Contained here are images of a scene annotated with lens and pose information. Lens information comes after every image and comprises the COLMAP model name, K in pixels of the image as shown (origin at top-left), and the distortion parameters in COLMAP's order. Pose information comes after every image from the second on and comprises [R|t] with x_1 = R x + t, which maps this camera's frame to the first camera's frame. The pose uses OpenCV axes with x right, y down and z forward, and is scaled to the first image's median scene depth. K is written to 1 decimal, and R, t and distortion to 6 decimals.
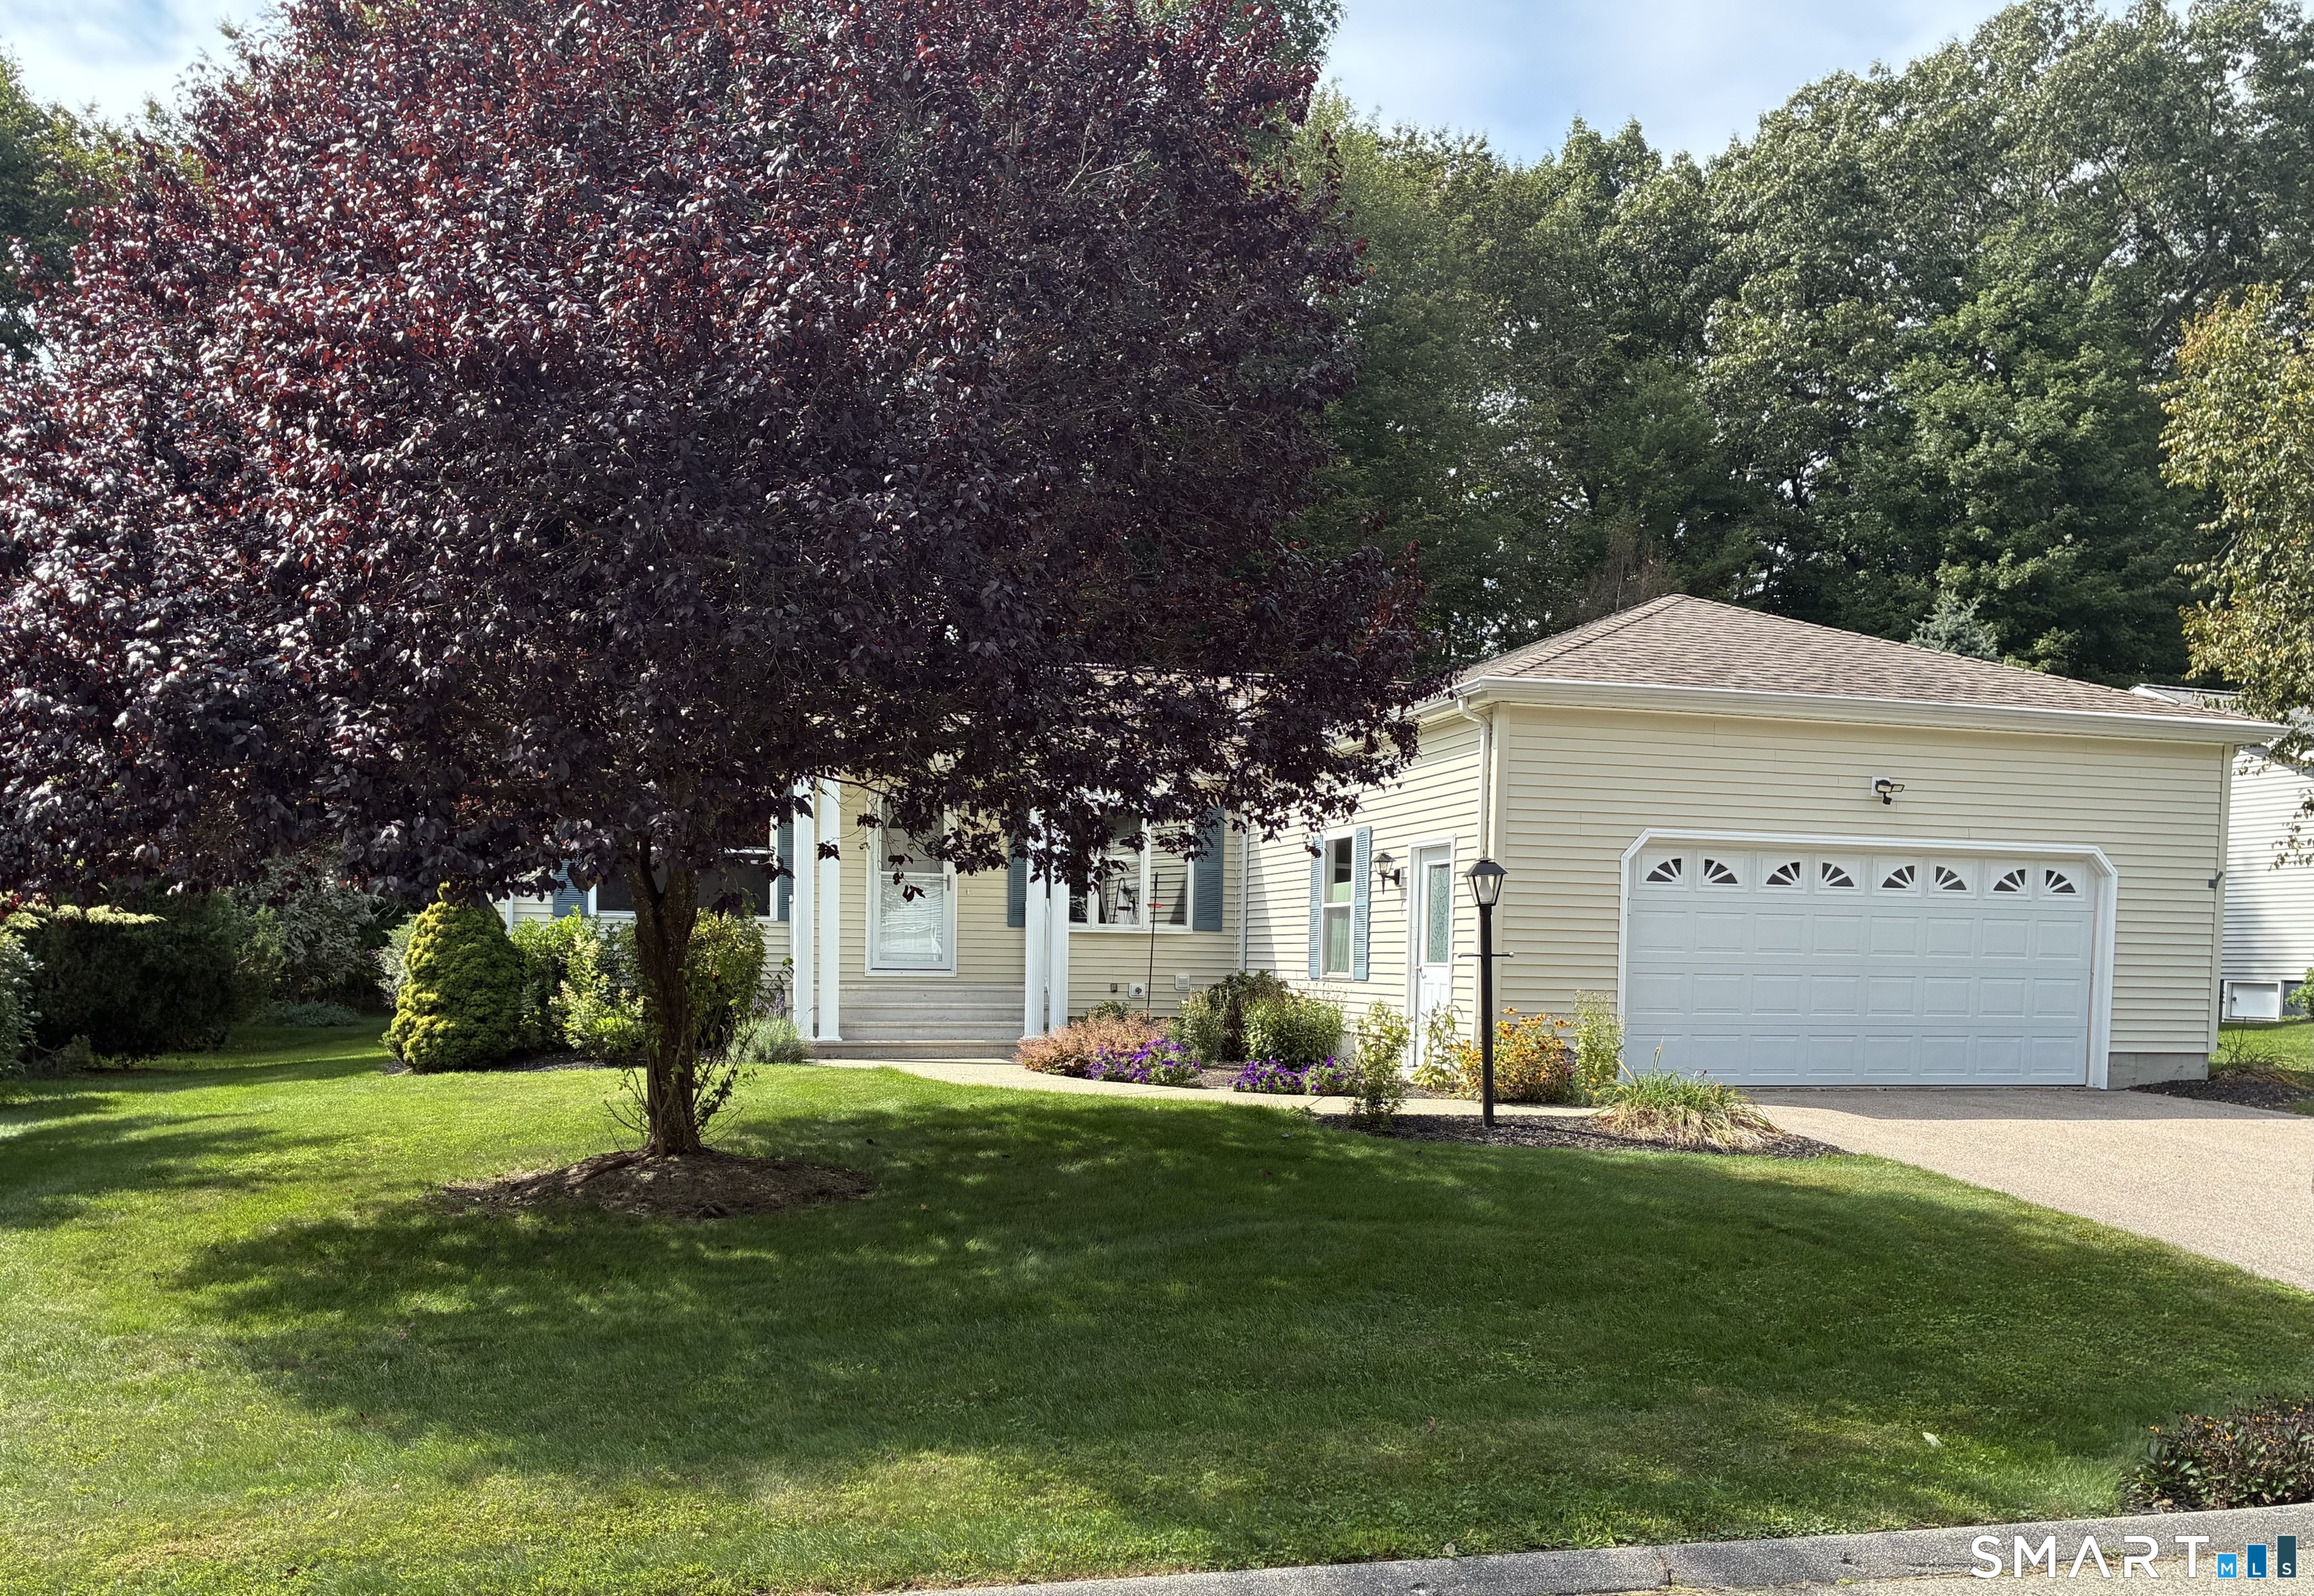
lens RADIAL K [[1822.2, 0, 1168.9], [0, 1822.2, 1076.4], [0, 0, 1]] dist [0.012194, -0.003250]
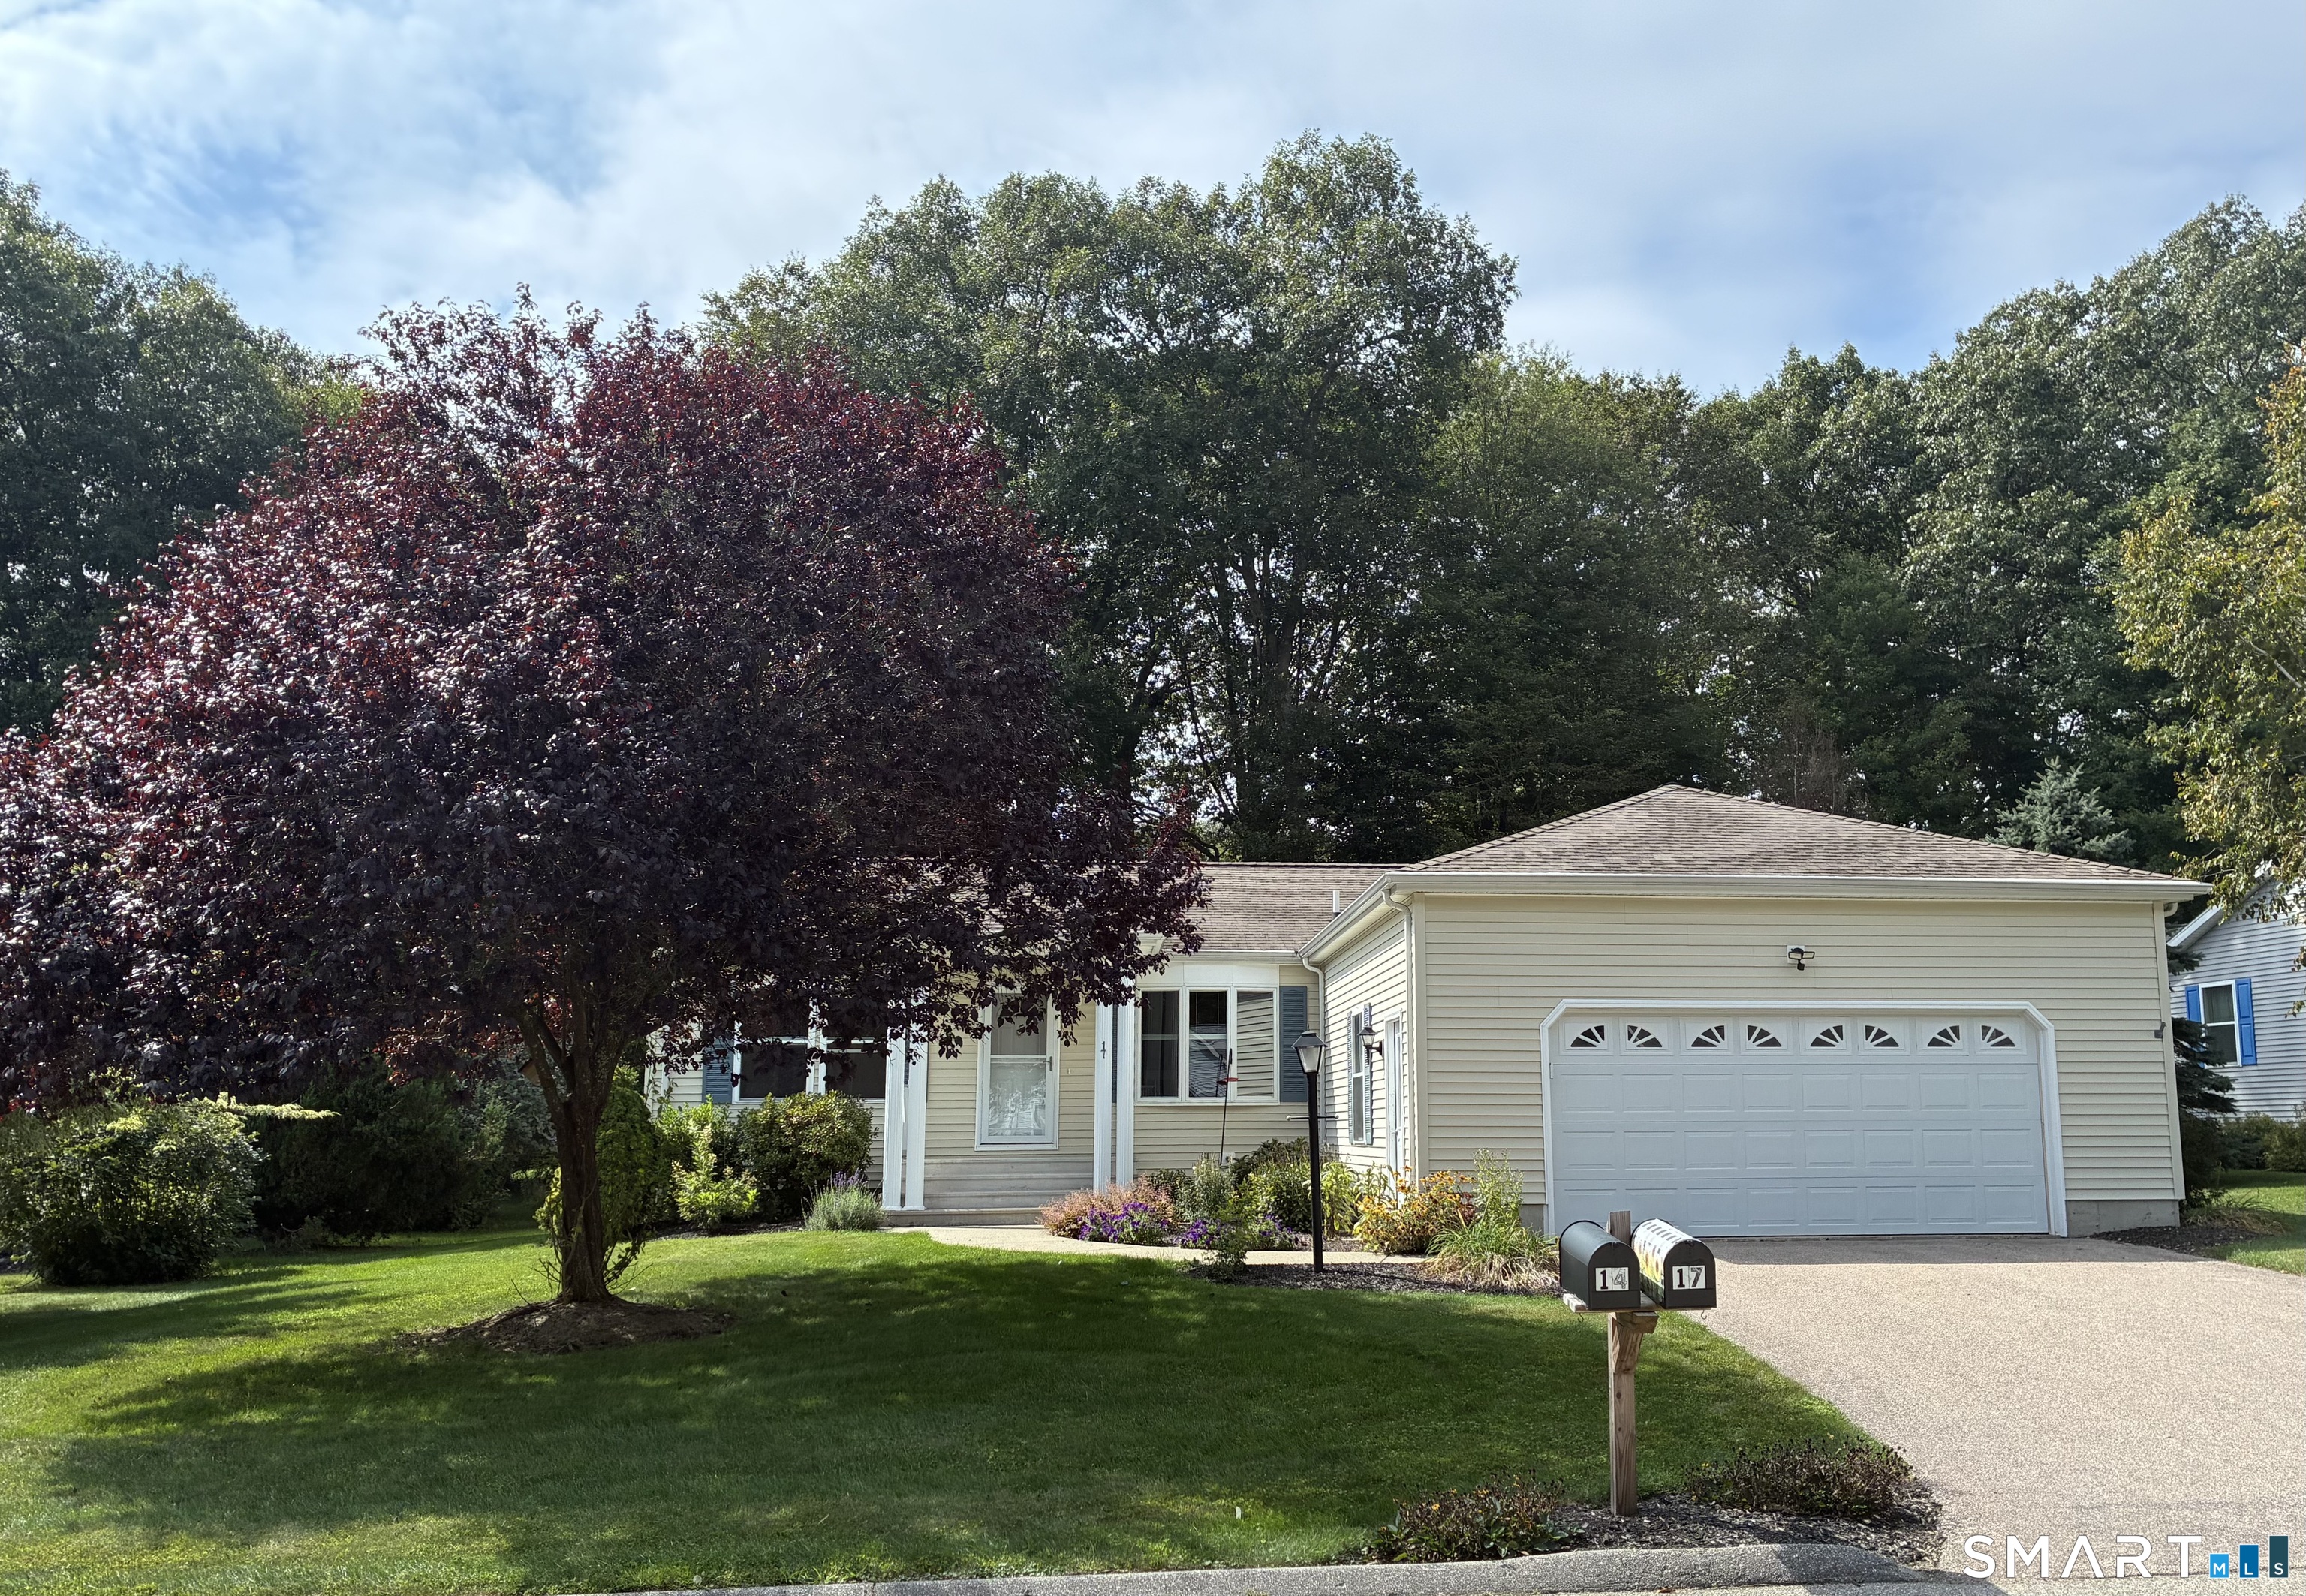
lens RADIAL K [[1815.5, 0, 1311.3], [0, 1815.5, 865.8], [0, 0, 1]] dist [0.002272, 0.002713]
pose [[0.989509, -0.042108, -0.138201, 0.225163], [0.012179, 0.977490, -0.210629, 0.011978], [0.143959, 0.206736, 0.967748, -0.083743]]
